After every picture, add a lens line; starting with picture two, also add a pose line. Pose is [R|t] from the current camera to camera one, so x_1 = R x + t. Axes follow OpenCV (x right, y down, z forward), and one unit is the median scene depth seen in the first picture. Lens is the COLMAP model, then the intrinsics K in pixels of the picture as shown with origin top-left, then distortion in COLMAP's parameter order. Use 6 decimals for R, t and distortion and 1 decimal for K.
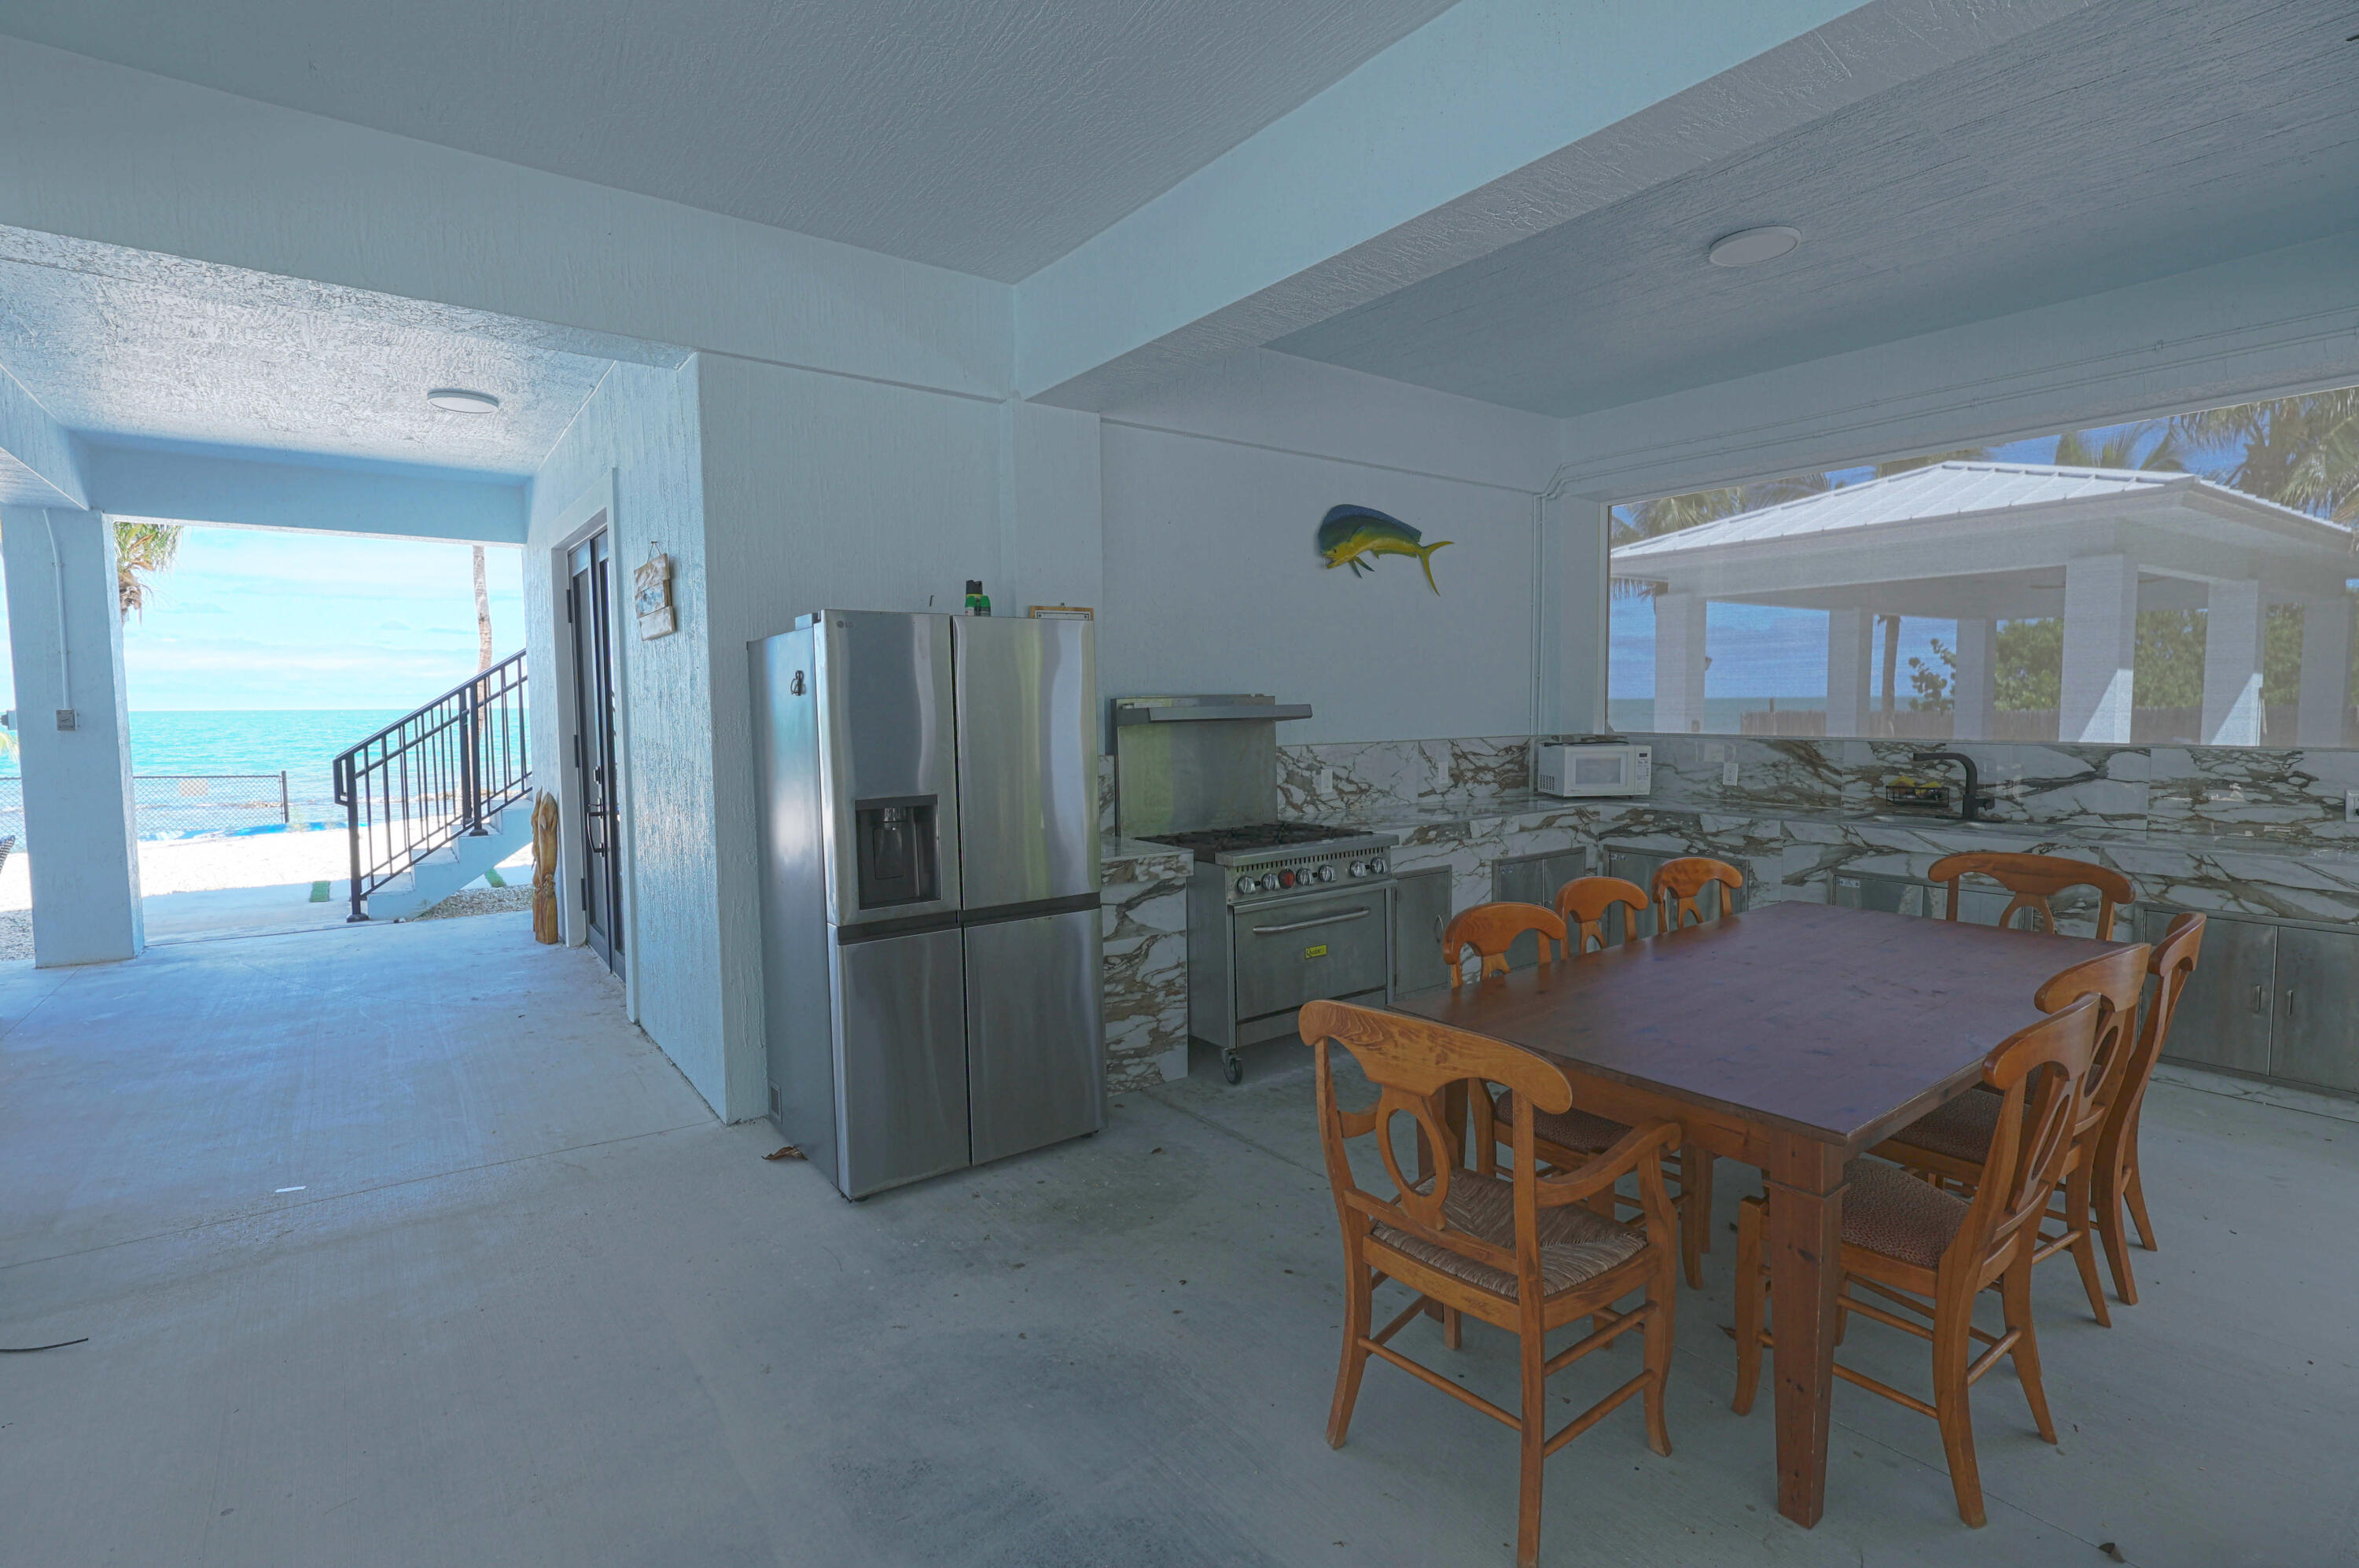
lens RADIAL K [[1108.8, 0, 1169.3], [0, 1108.8, 779.2], [0, 0, 1]] dist [0.001994, 0.000124]
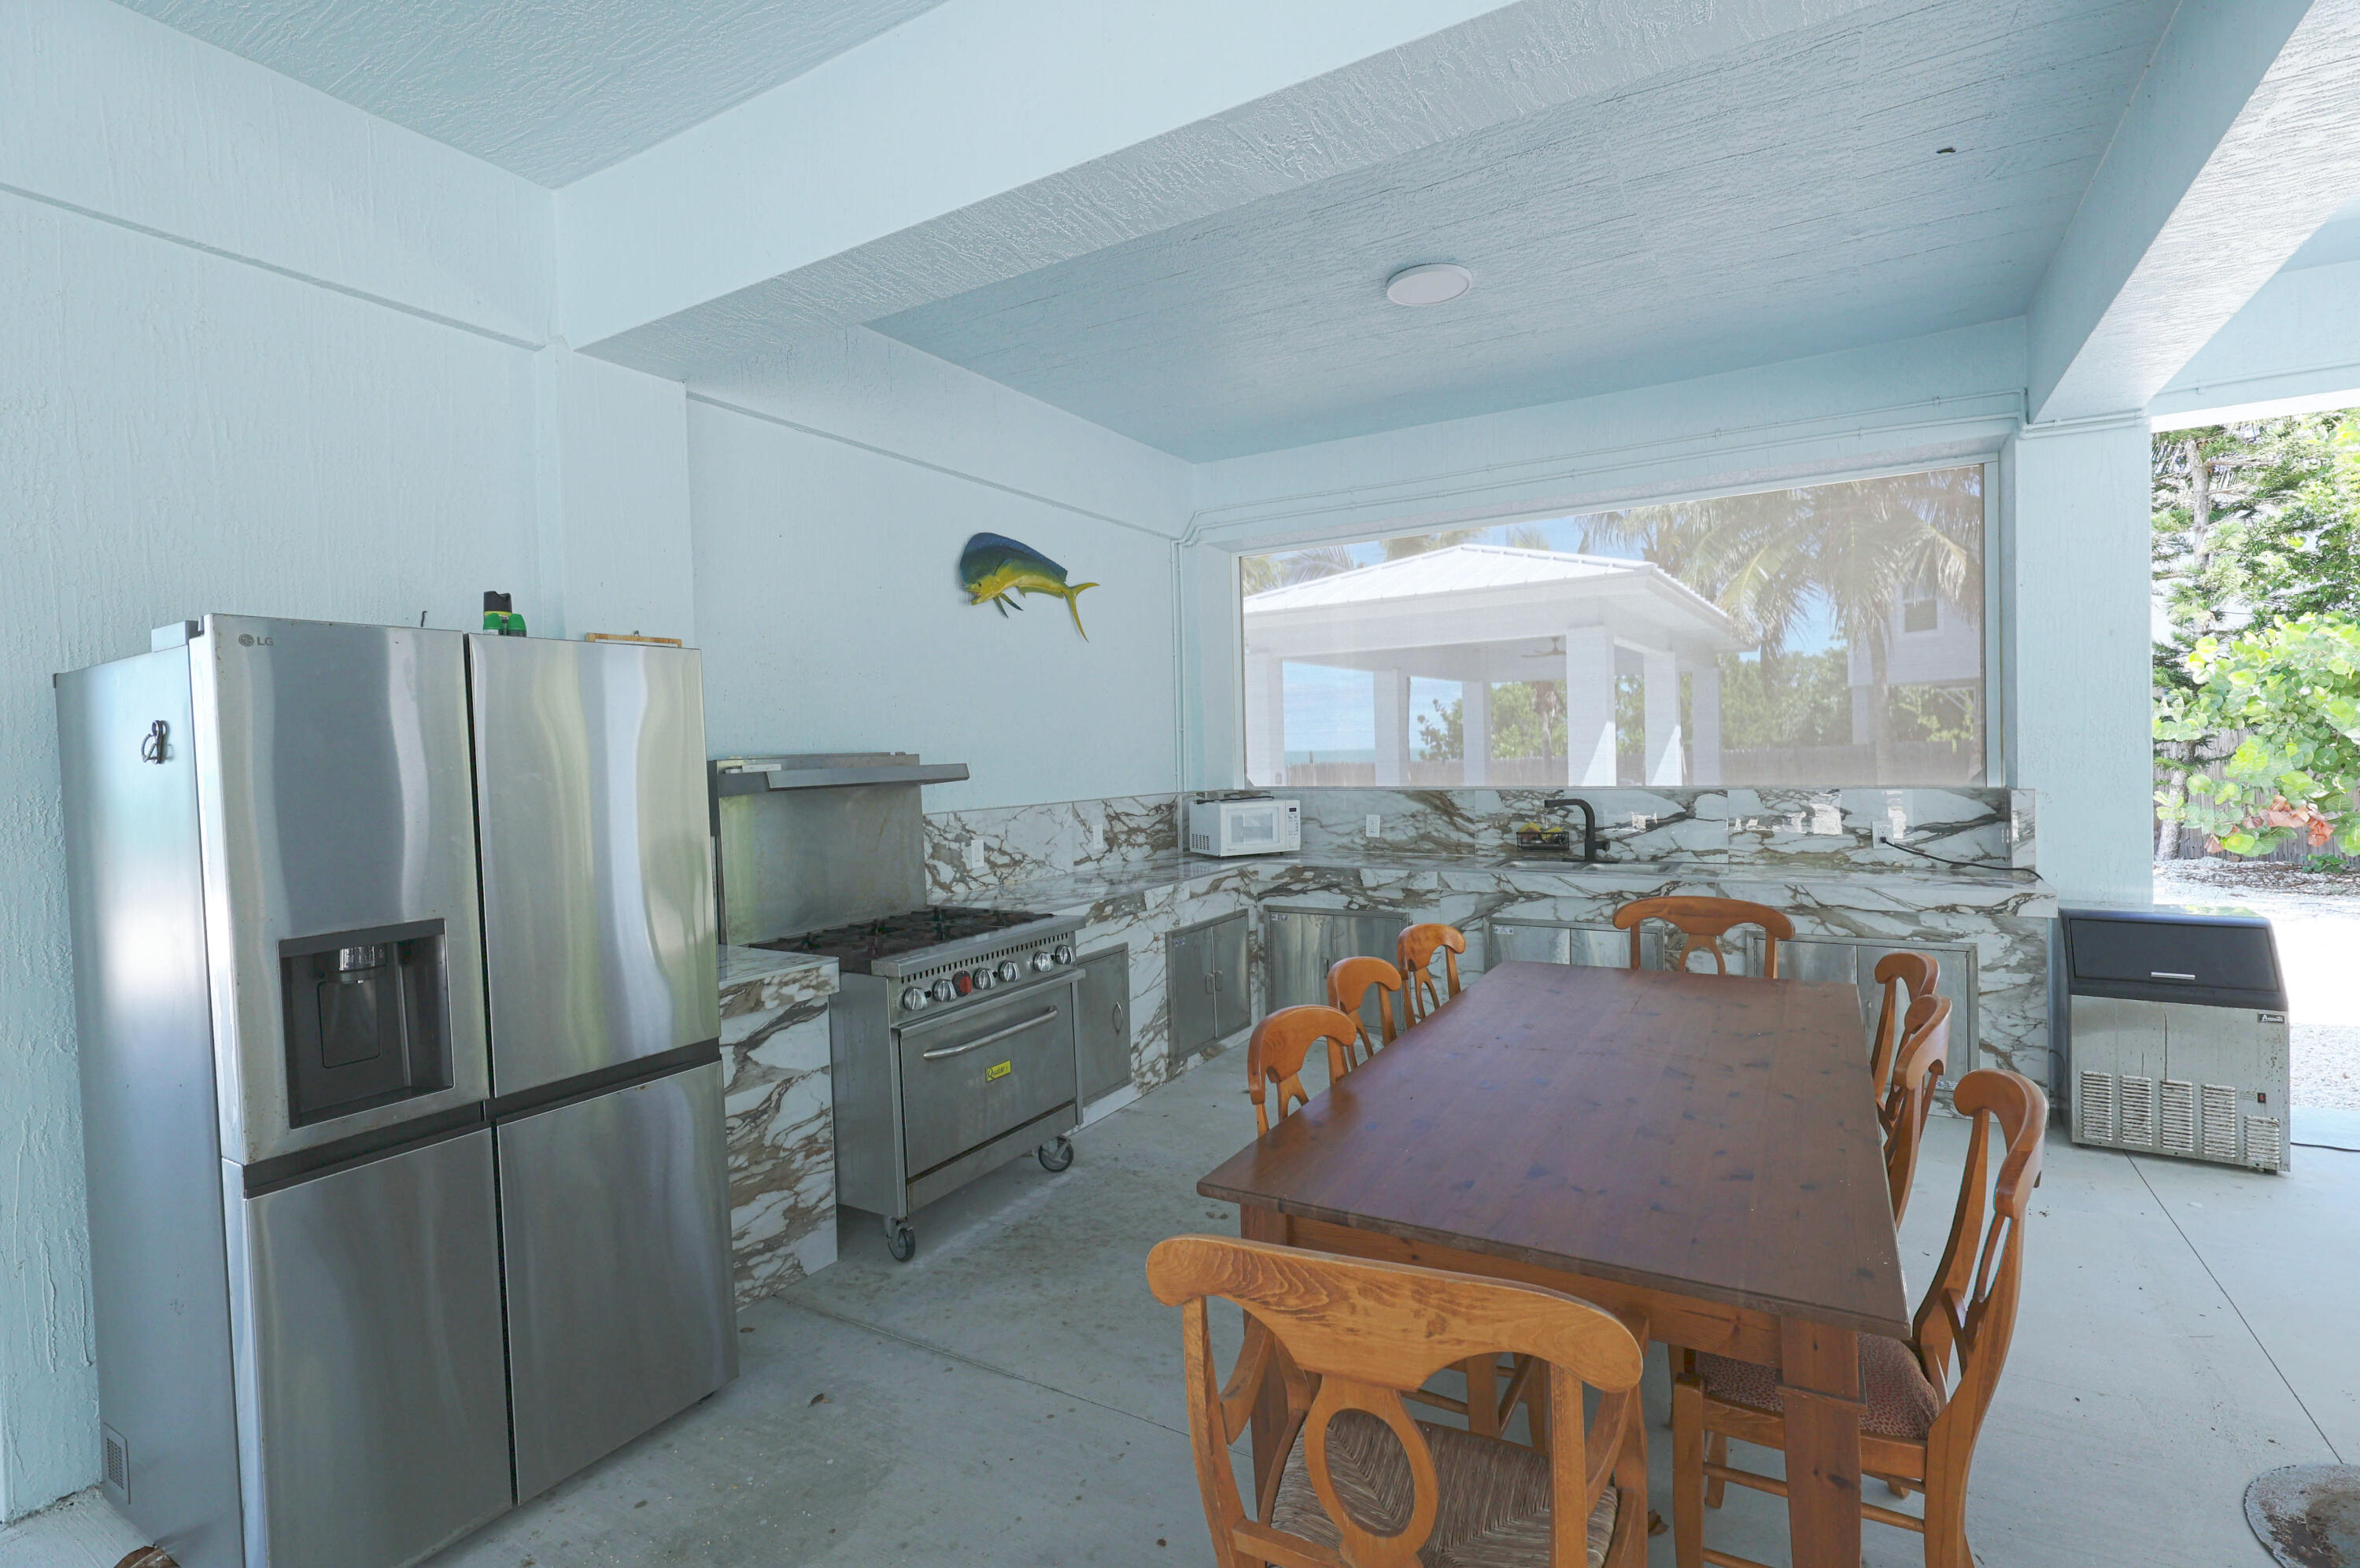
lens RADIAL K [[1096.9, 0, 1181.1], [0, 1096.9, 777.6], [0, 0, 1]] dist [-0.001440, 0.000214]
pose [[0.920180, -0.022426, 0.390853, -0.049229], [0.043443, 0.998041, -0.045013, -0.013982], [-0.389078, 0.058400, 0.919352, 0.196288]]
